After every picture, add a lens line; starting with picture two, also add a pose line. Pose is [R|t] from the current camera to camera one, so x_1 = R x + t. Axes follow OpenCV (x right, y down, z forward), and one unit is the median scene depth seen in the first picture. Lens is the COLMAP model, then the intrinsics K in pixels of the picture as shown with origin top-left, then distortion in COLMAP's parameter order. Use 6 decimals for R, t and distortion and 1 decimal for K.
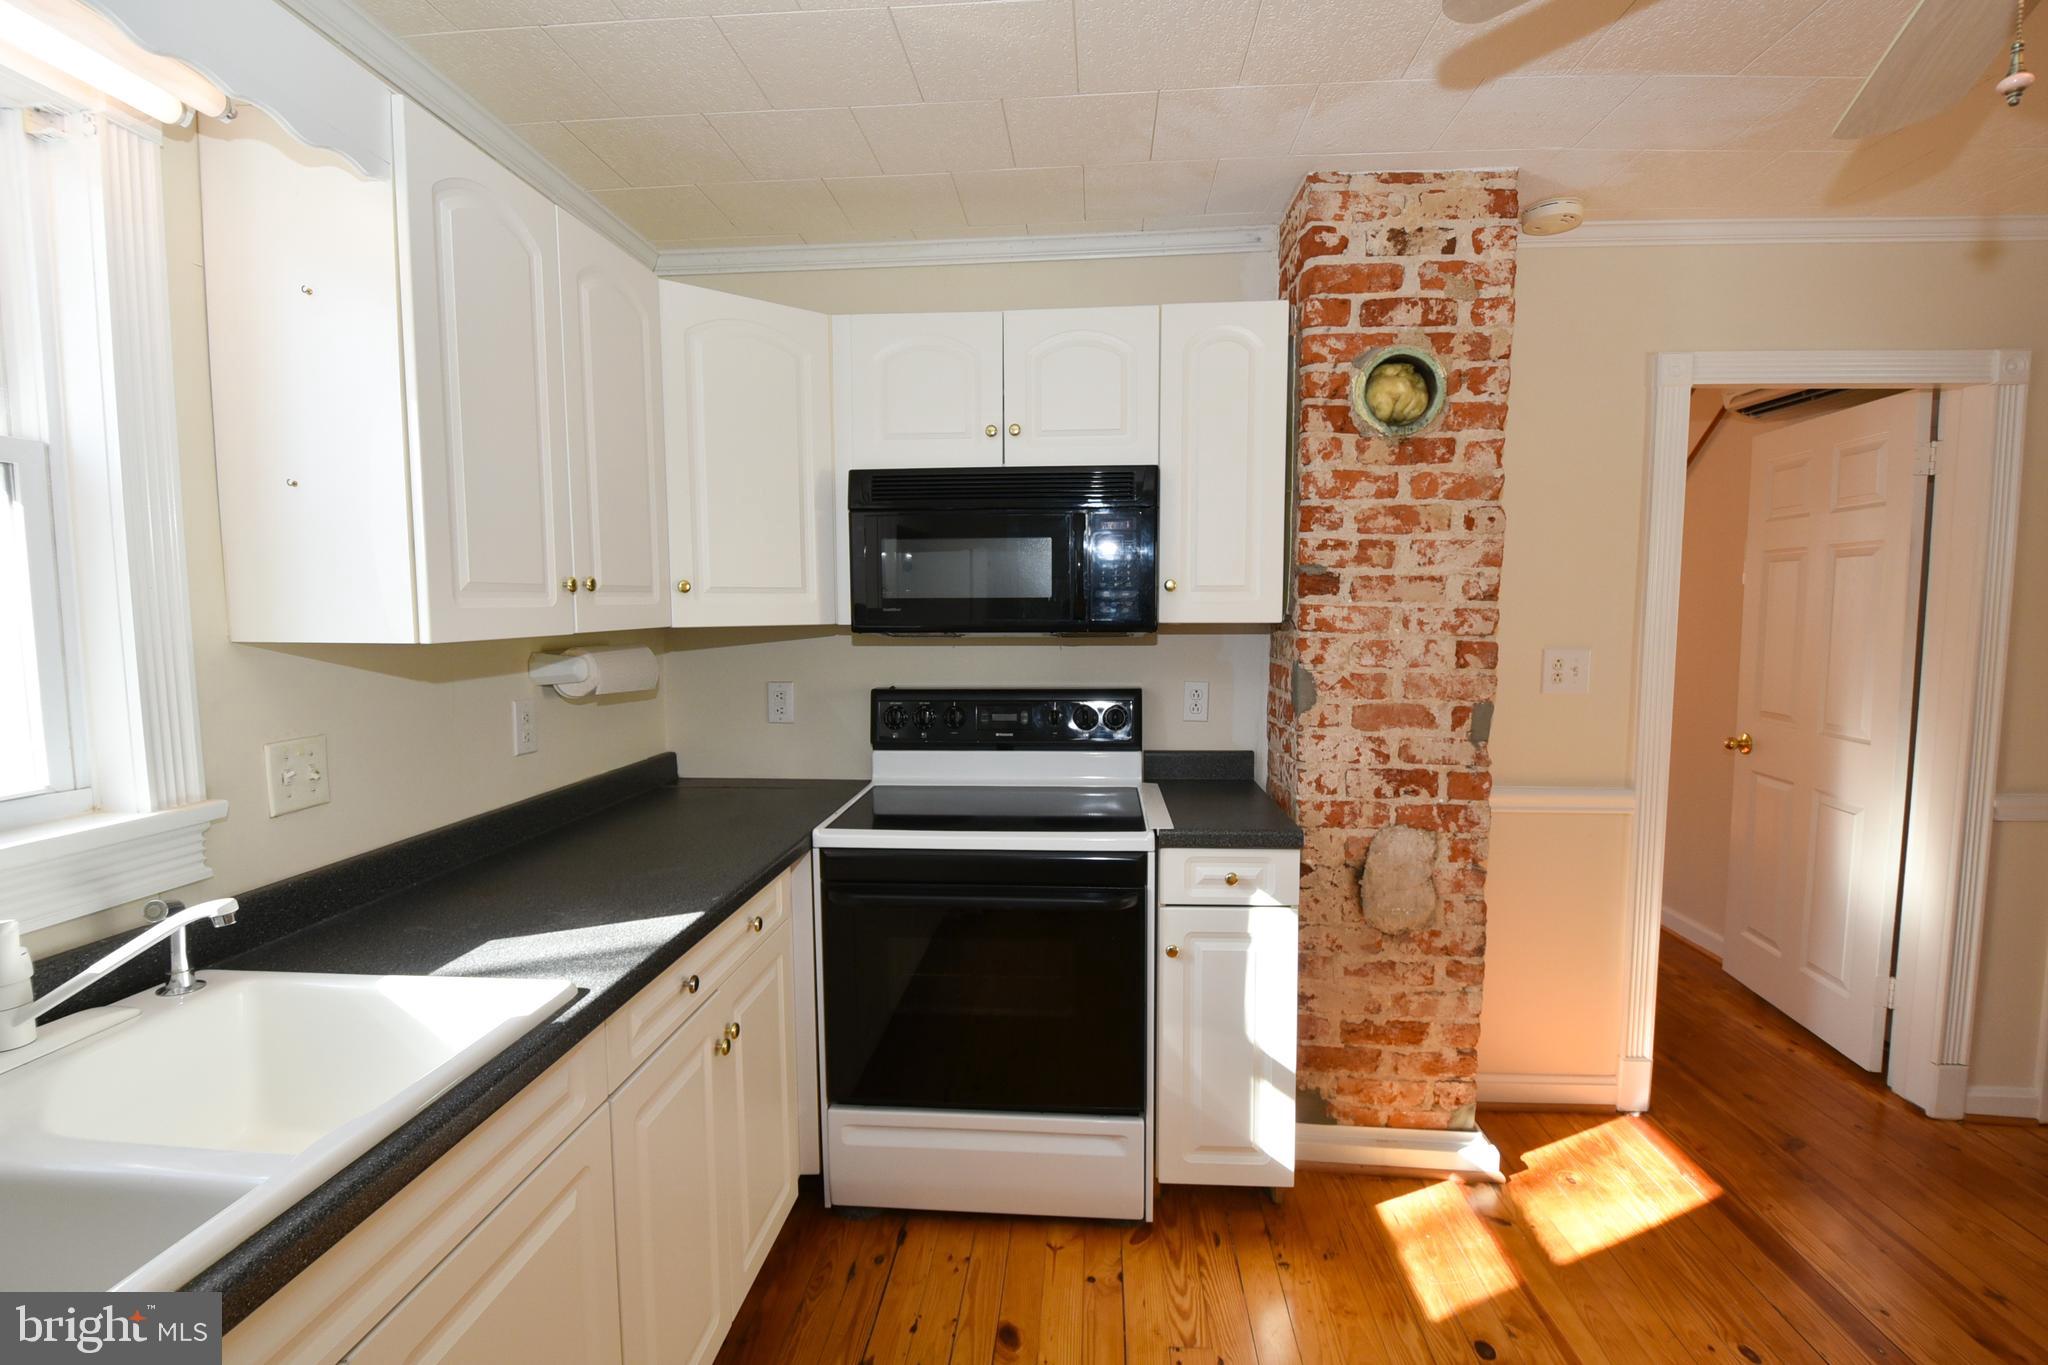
lens RADIAL K [[931.2, 0, 1018.9], [0, 931.2, 690.0], [0, 0, 1]] dist [0.004003, -0.010858]
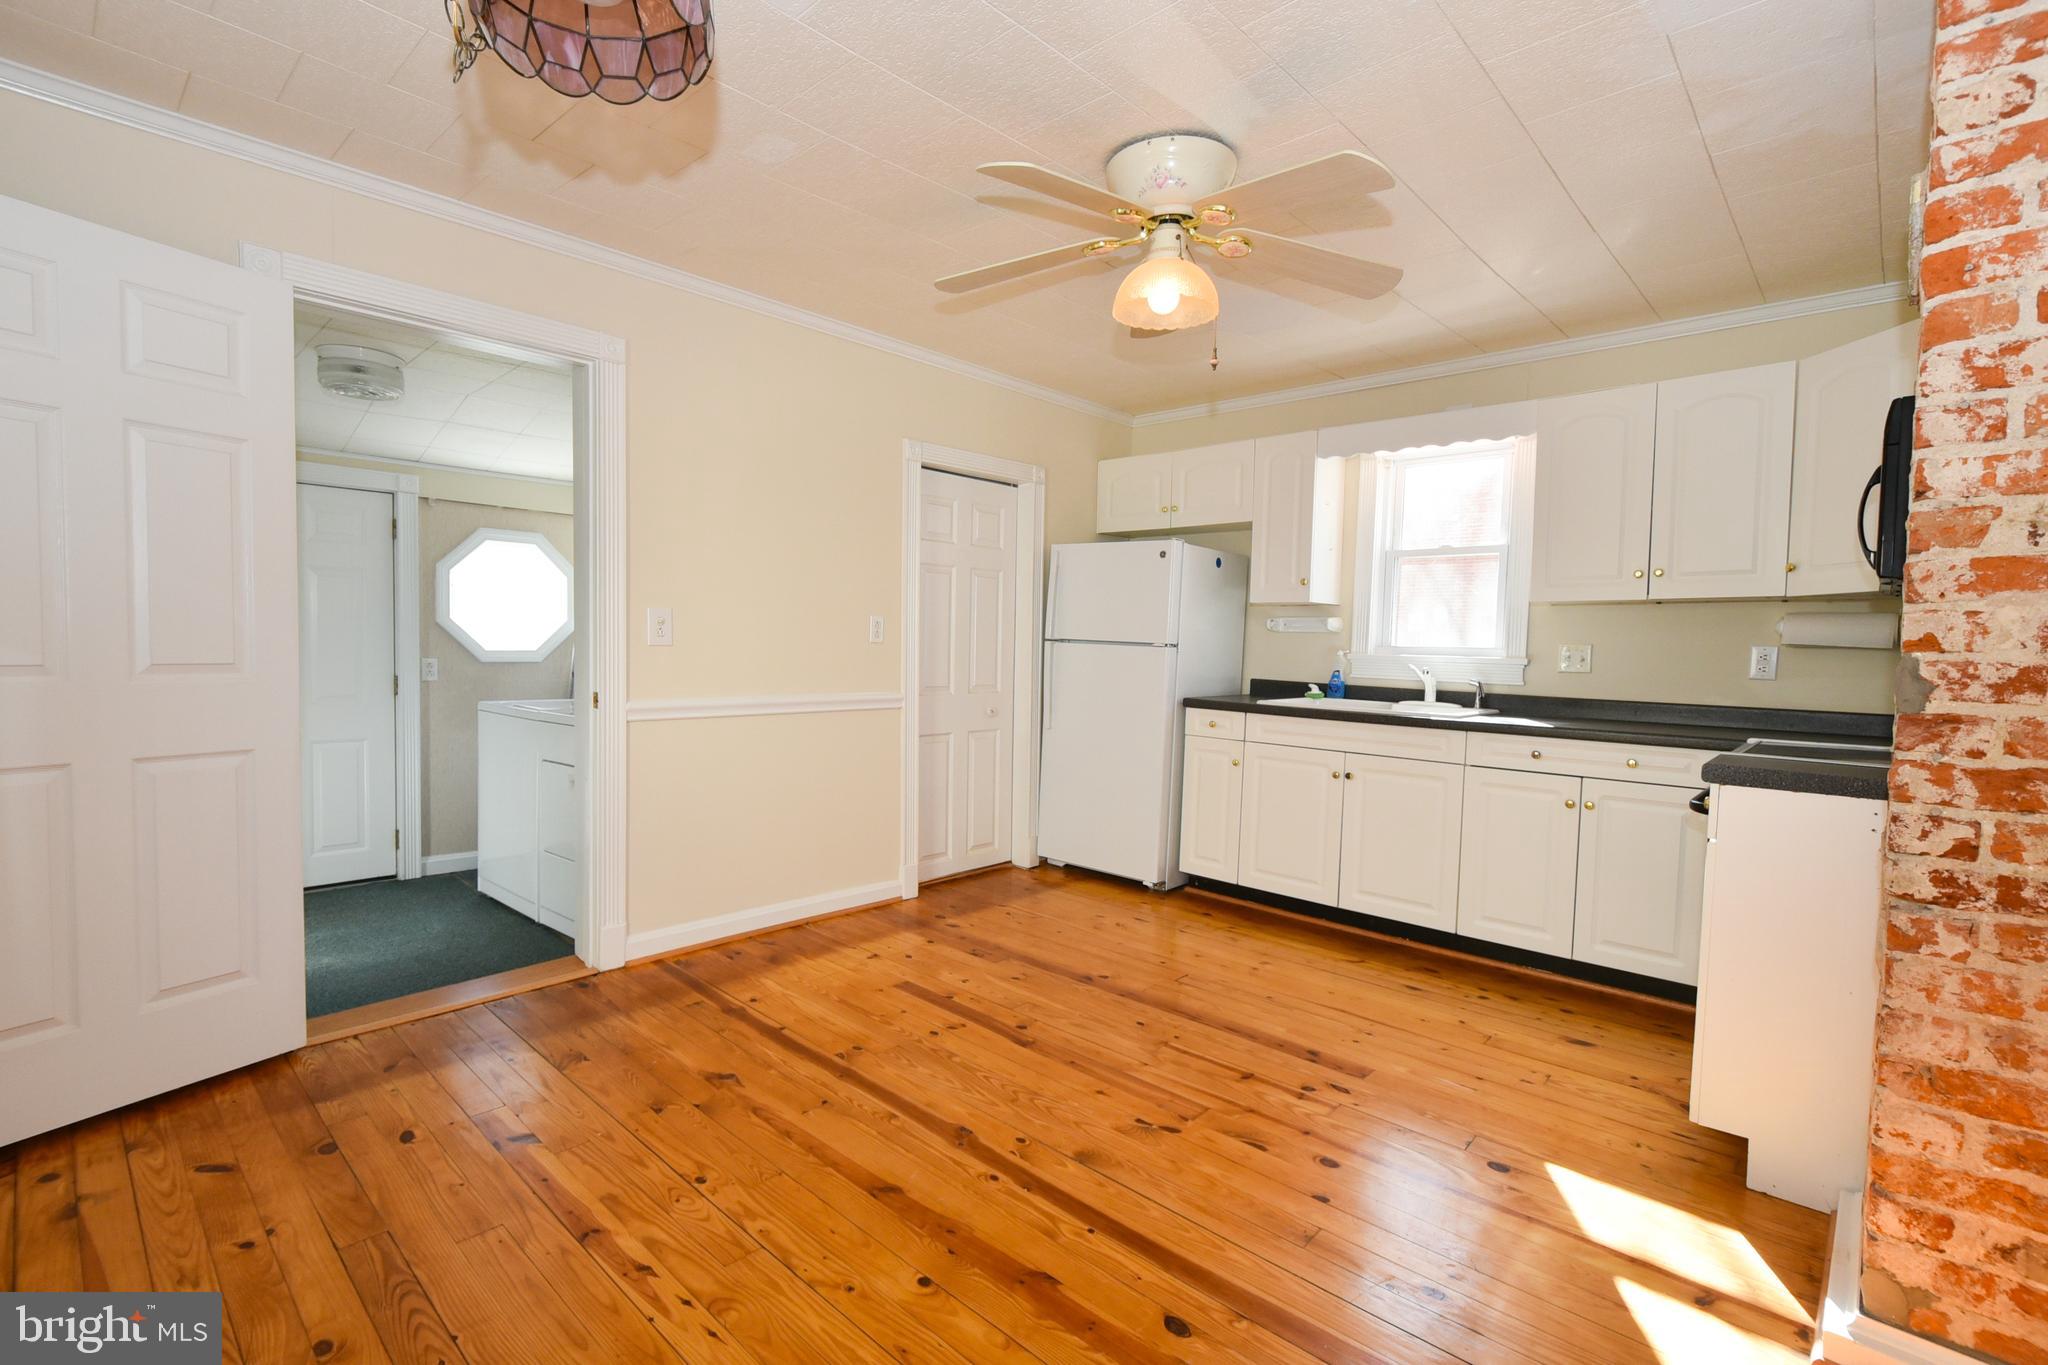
lens RADIAL K [[930.5, 0, 1022.1], [0, 930.5, 688.5], [0, 0, 1]] dist [0.001957, 0.000155]
pose [[-0.614953, 0.030248, -0.787984, 1.420068], [-0.088686, 0.990272, 0.107224, 0.022567], [0.783561, 0.135821, -0.606288, 0.914592]]
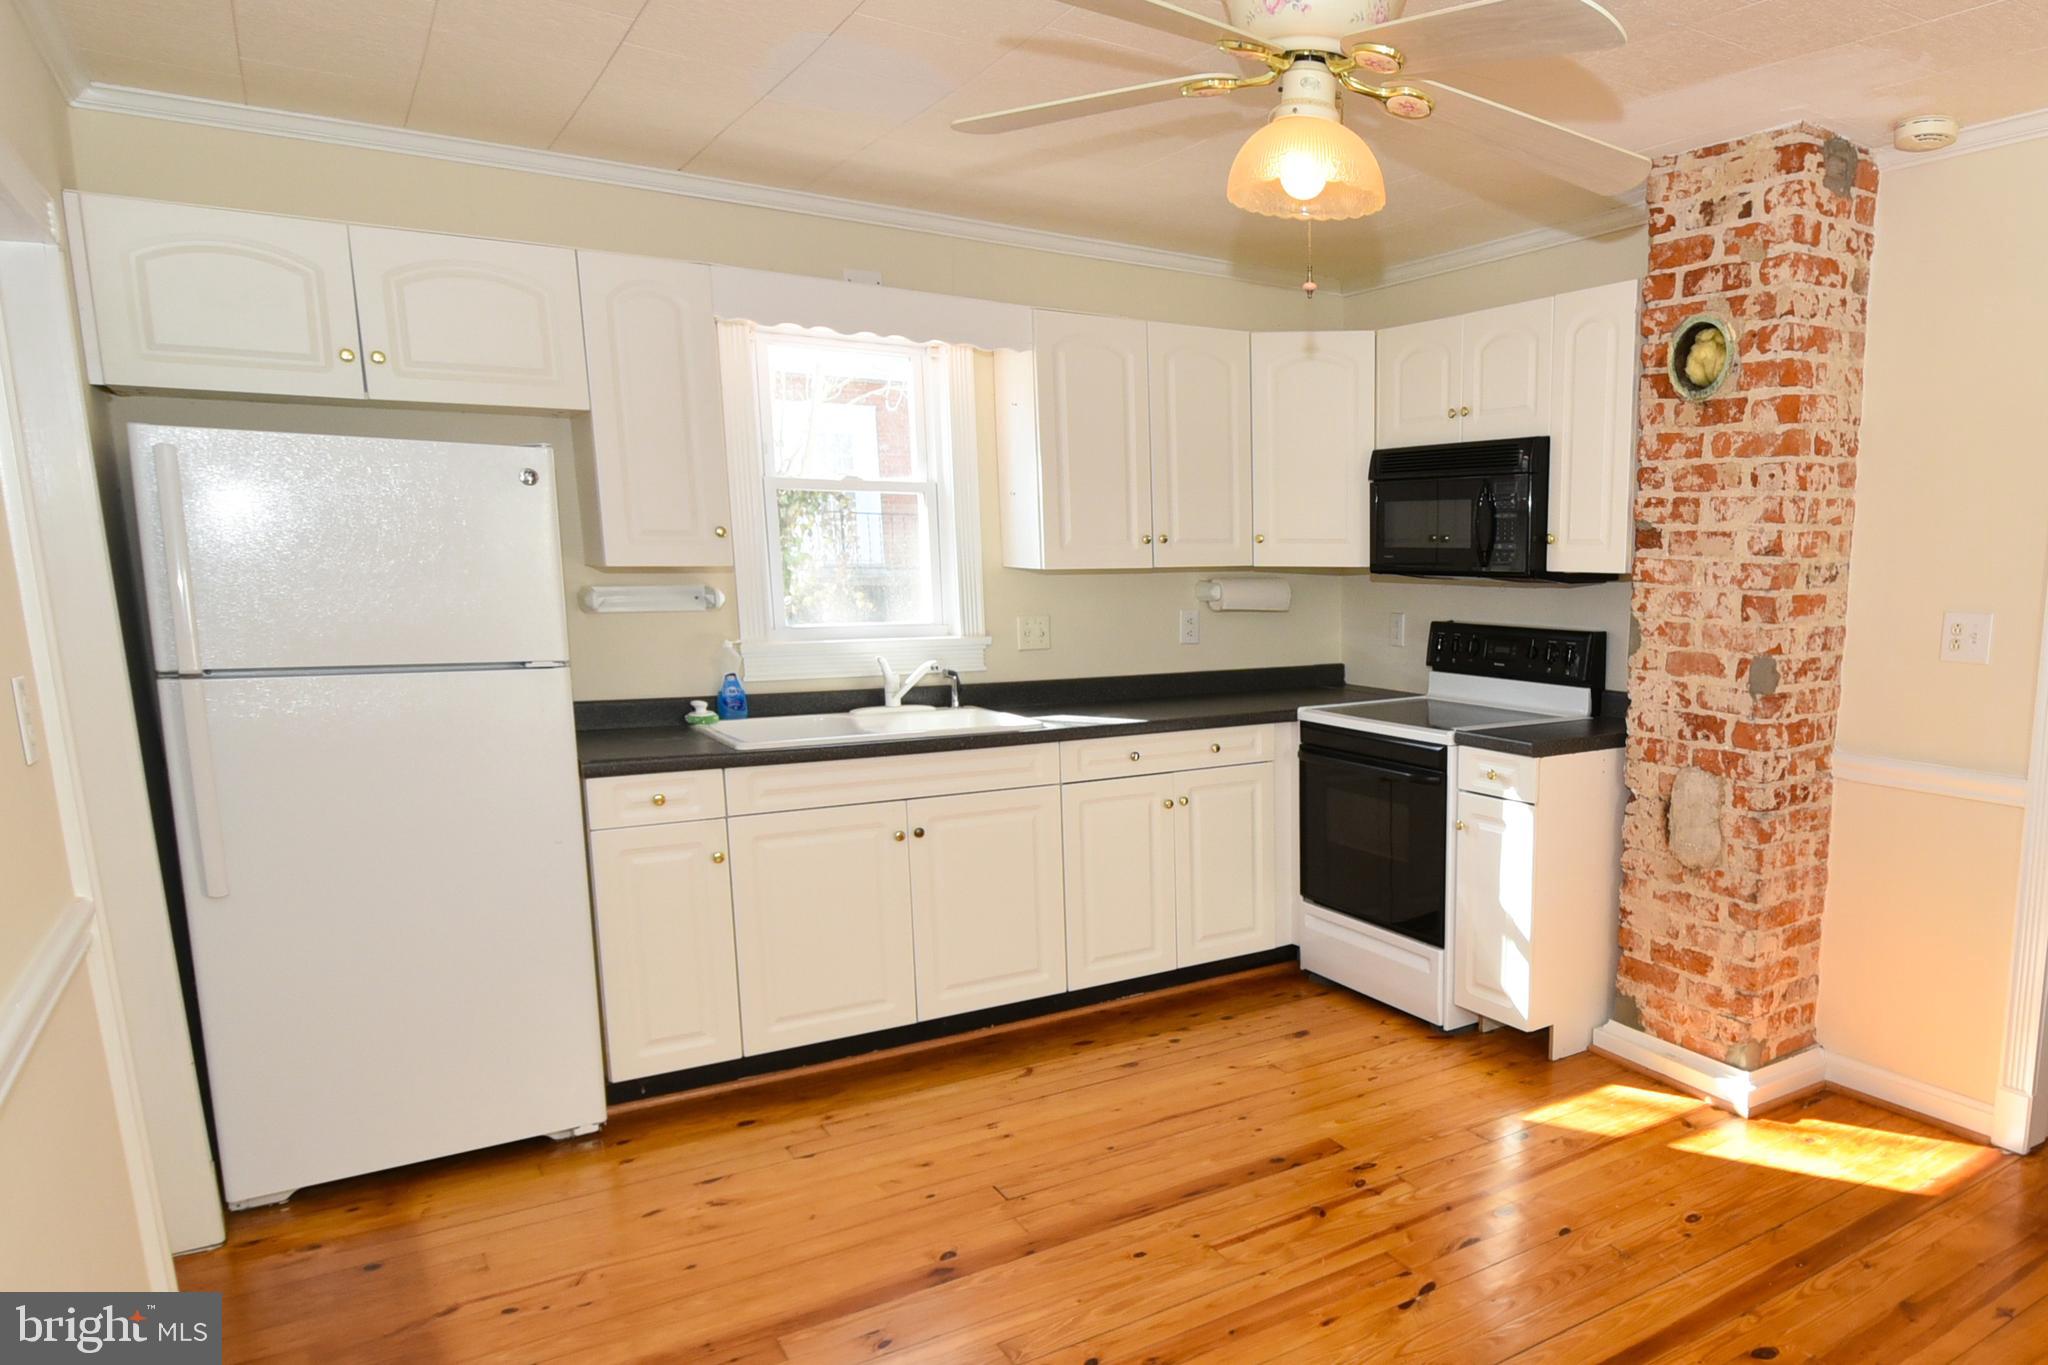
lens RADIAL K [[1337.9, 0, 1366.9], [0, 1337.9, 799.5], [0, 0, 1]] dist [0.004289, -0.005994]
pose [[0.677723, 0.145225, -0.720833, 1.295554], [-0.075056, 0.988845, 0.128654, 0.012836], [0.731476, -0.033089, 0.681063, -0.335782]]
